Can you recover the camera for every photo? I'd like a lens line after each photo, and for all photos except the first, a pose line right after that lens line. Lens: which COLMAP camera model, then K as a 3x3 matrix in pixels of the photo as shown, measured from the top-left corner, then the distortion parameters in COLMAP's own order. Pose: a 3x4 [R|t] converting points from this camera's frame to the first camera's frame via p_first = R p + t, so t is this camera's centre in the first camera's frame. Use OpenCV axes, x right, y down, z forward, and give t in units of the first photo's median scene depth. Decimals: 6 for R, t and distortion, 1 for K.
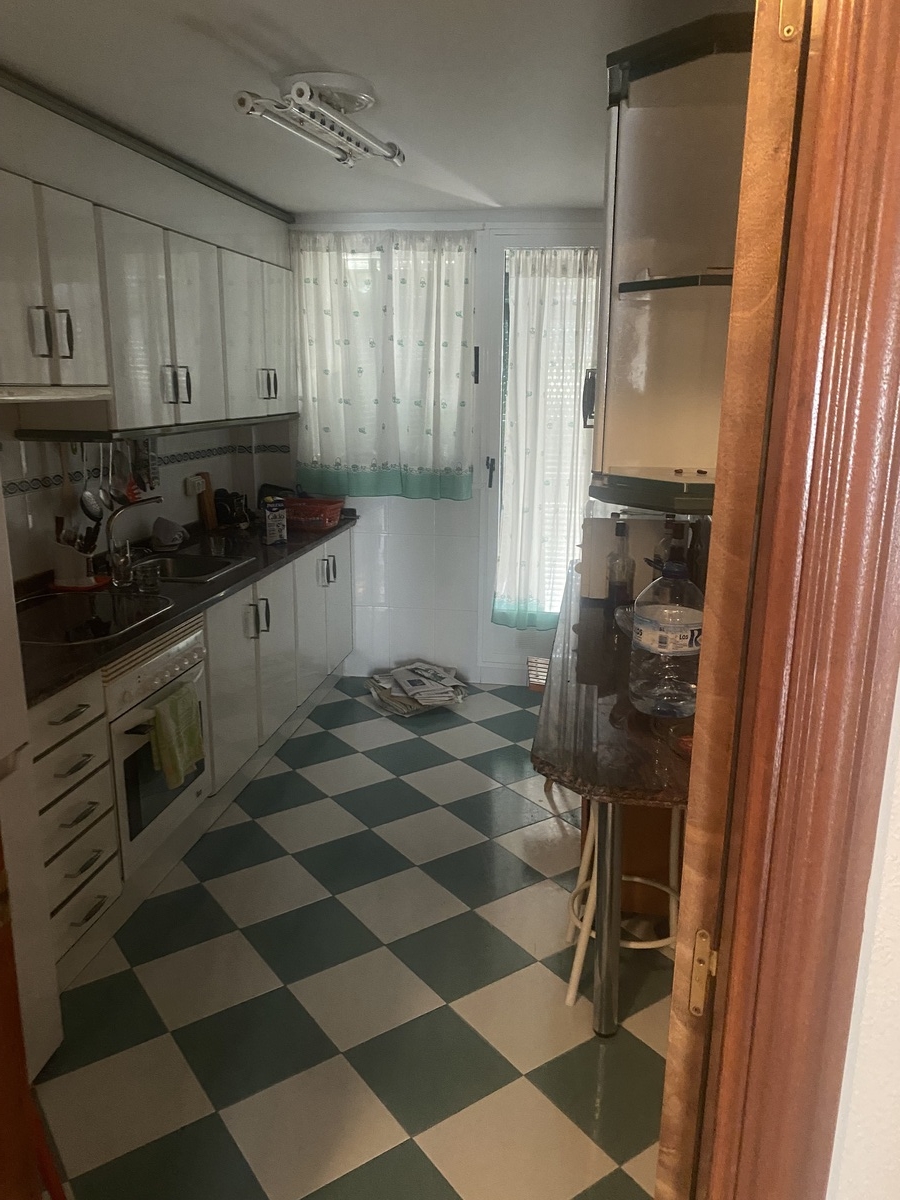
lens RADIAL K [[908.9, 0, 450.0], [0, 908.9, 600.0], [0, 0, 1]] dist [-0.000501, -0.002020]
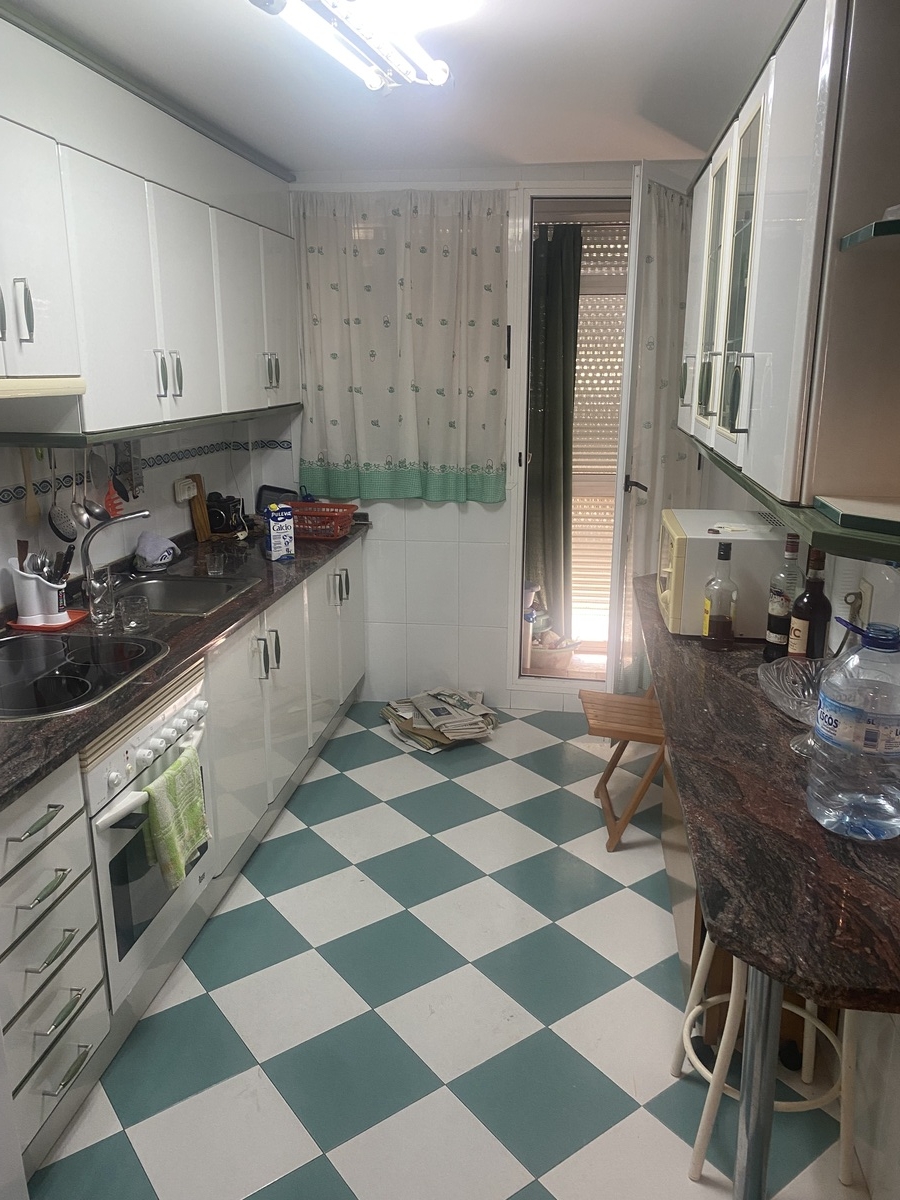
lens RADIAL K [[917.3, 0, 450.0], [0, 917.3, 600.0], [0, 0, 1]] dist [0.000406, 0.001206]
pose [[0.999755, -0.010221, 0.019614, -0.050492], [0.009879, 0.999799, 0.017471, -0.036429], [-0.019789, -0.017273, 0.999655, 0.133620]]
